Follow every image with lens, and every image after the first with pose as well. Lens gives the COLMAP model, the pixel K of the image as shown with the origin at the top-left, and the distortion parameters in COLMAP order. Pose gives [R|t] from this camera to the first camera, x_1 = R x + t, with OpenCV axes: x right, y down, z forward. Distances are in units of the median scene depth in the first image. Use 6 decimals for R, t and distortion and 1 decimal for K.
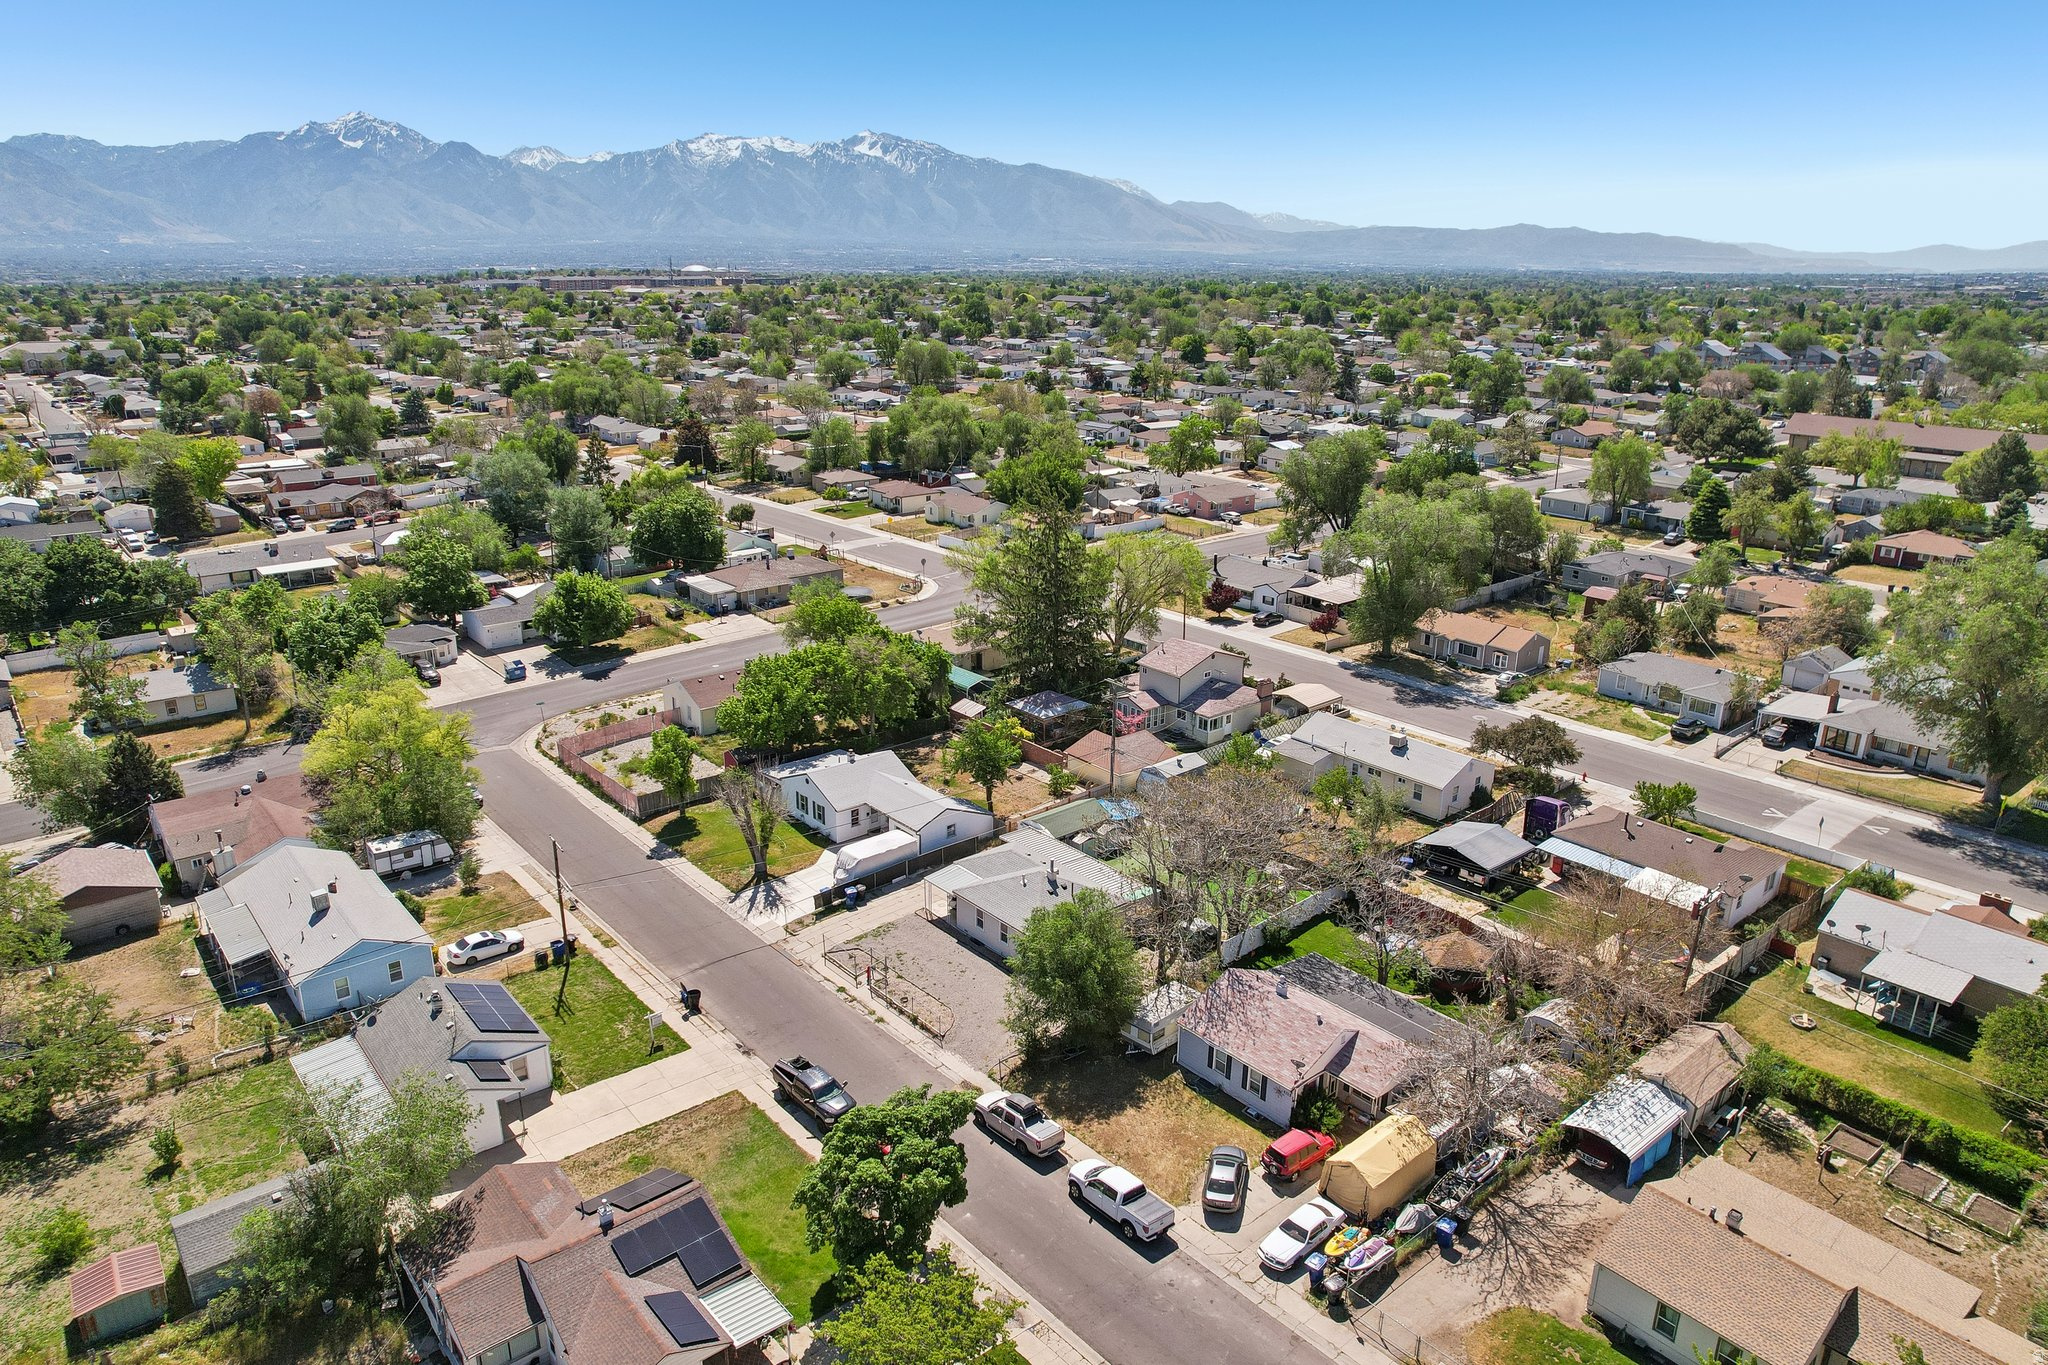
lens RADIAL K [[1351.2, 0, 1024.0], [0, 1351.2, 682.5], [0, 0, 1]] dist [-0.067154, 0.052442]
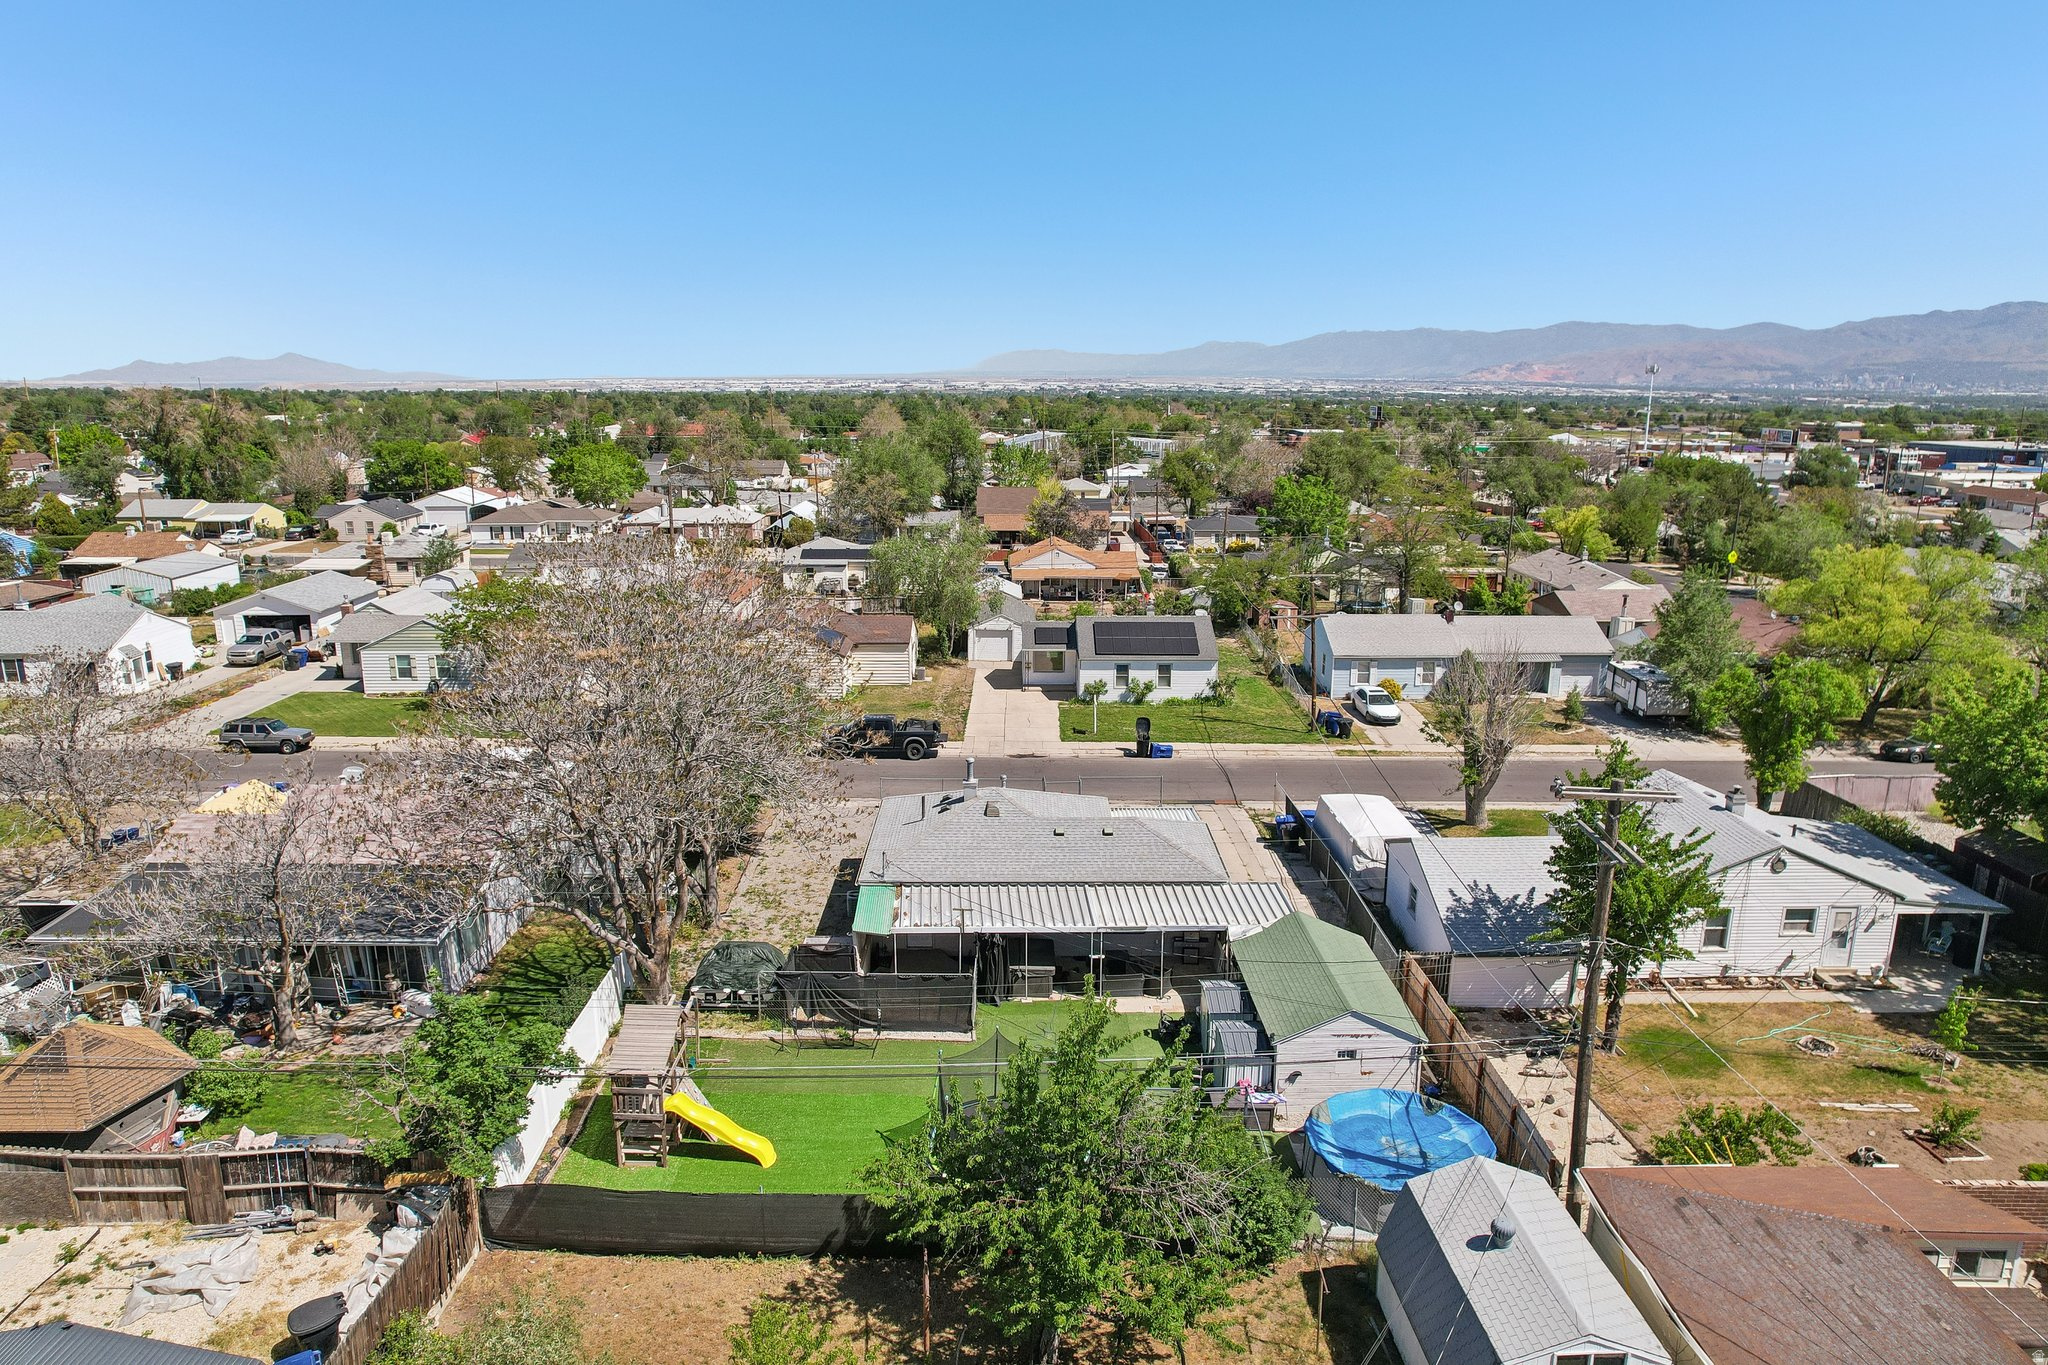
lens RADIAL K [[1316.4, 0, 1024.0], [0, 1316.4, 682.5], [0, 0, 1]] dist [-0.086130, 0.080517]
pose [[-0.641170, 0.168396, -0.748695, 0.275360], [-0.250782, 0.876081, 0.411813, -0.079893], [0.725265, 0.451802, -0.519486, 0.904261]]
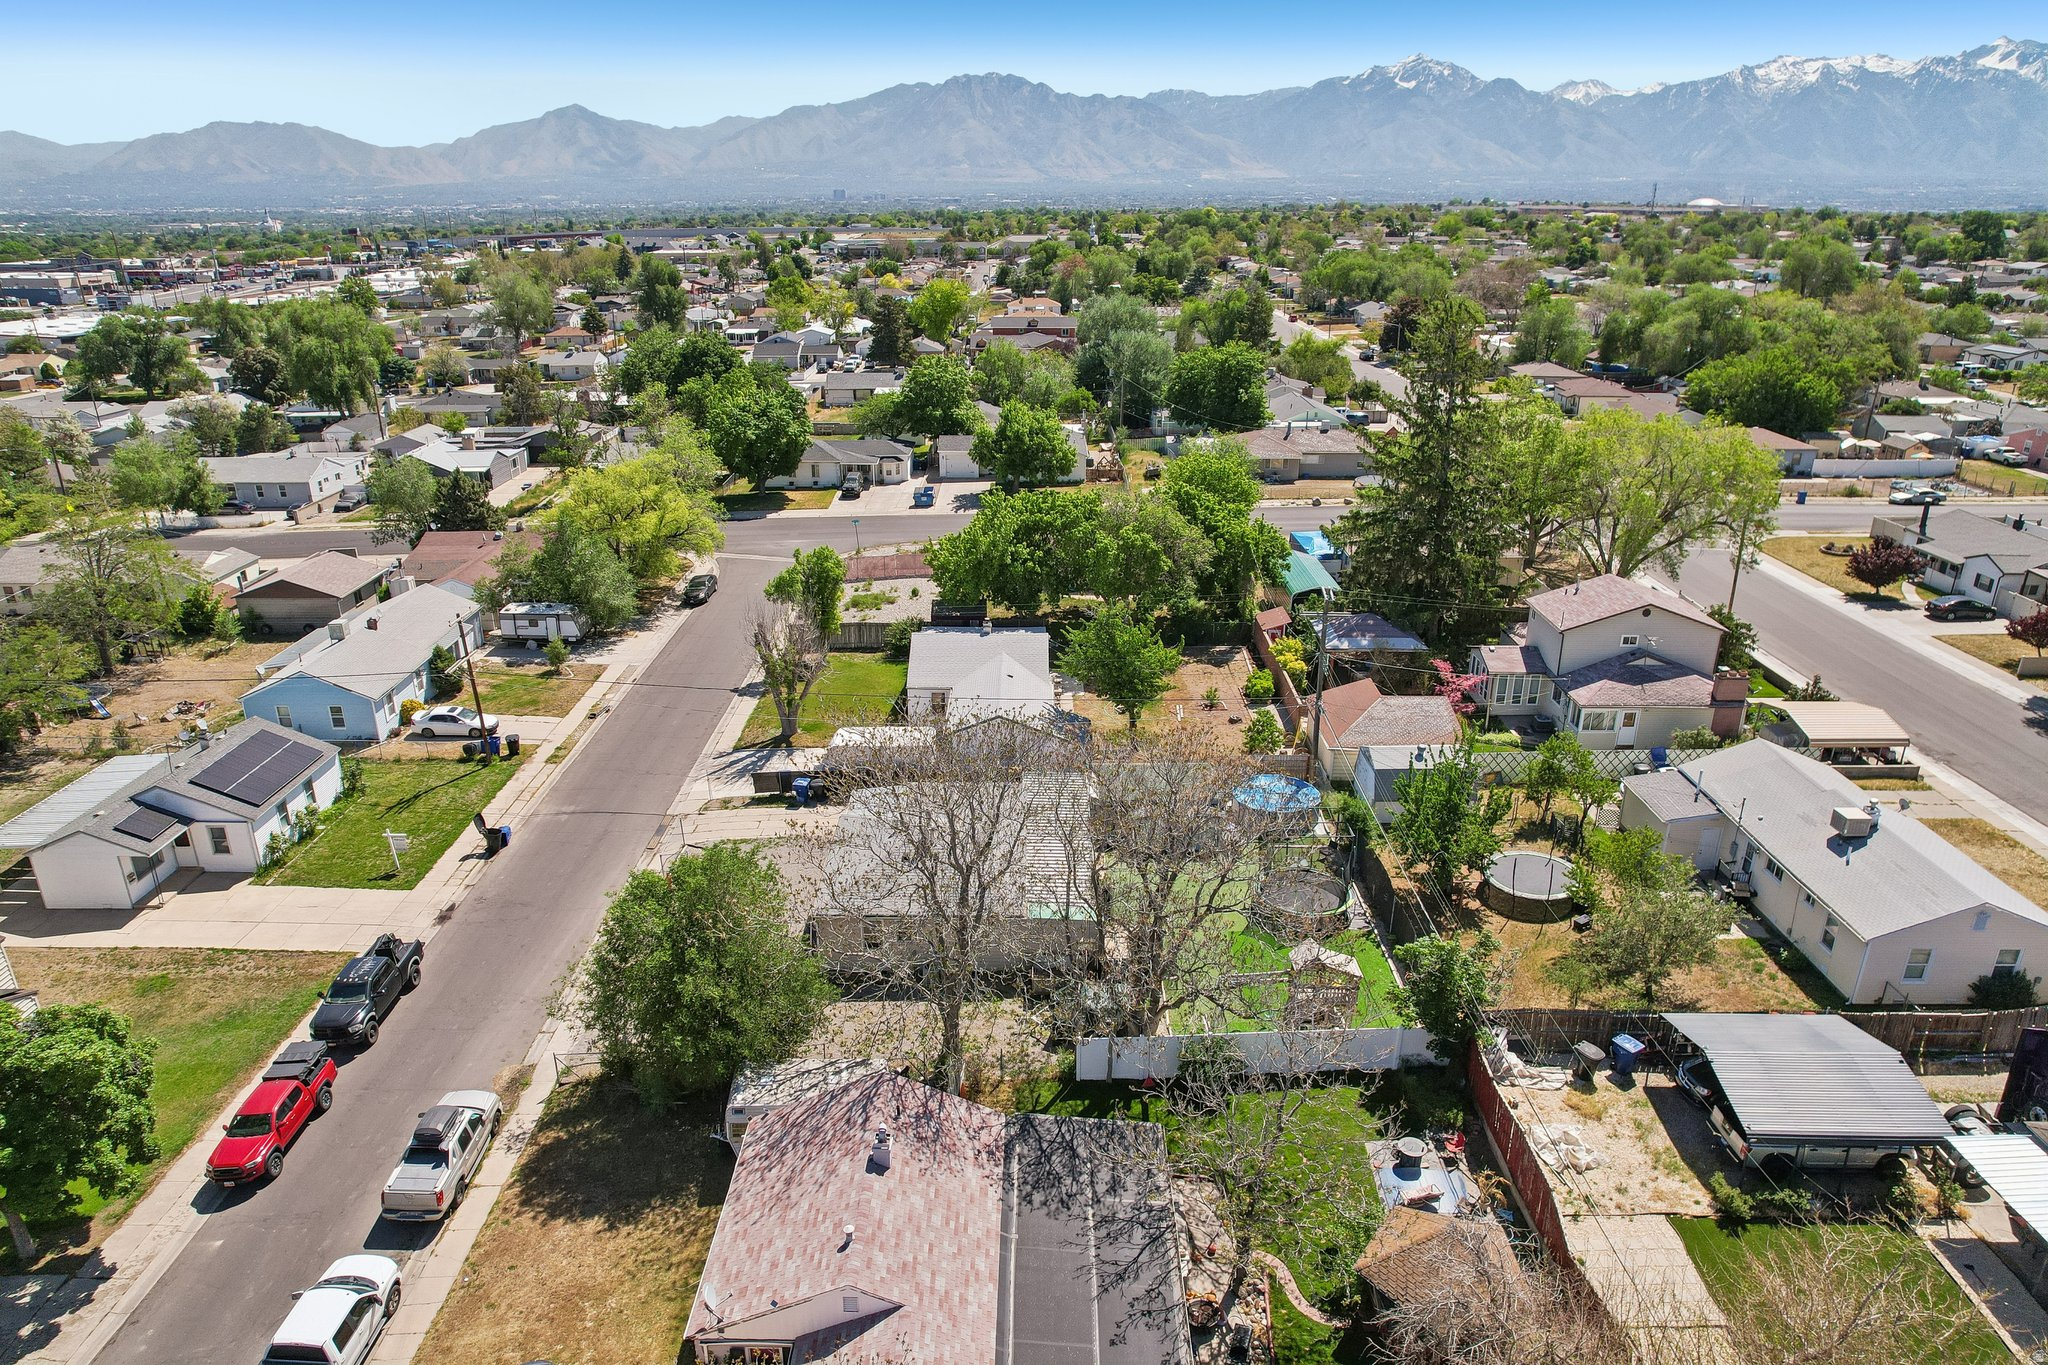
lens RADIAL K [[1328.5, 0, 1024.0], [0, 1328.5, 682.5], [0, 0, 1]] dist [-0.079020, 0.067266]
pose [[0.753209, 0.222533, -0.618995, 0.296573], [-0.195288, 0.974258, 0.112620, -0.001035], [0.628123, 0.036056, 0.777278, 0.396195]]
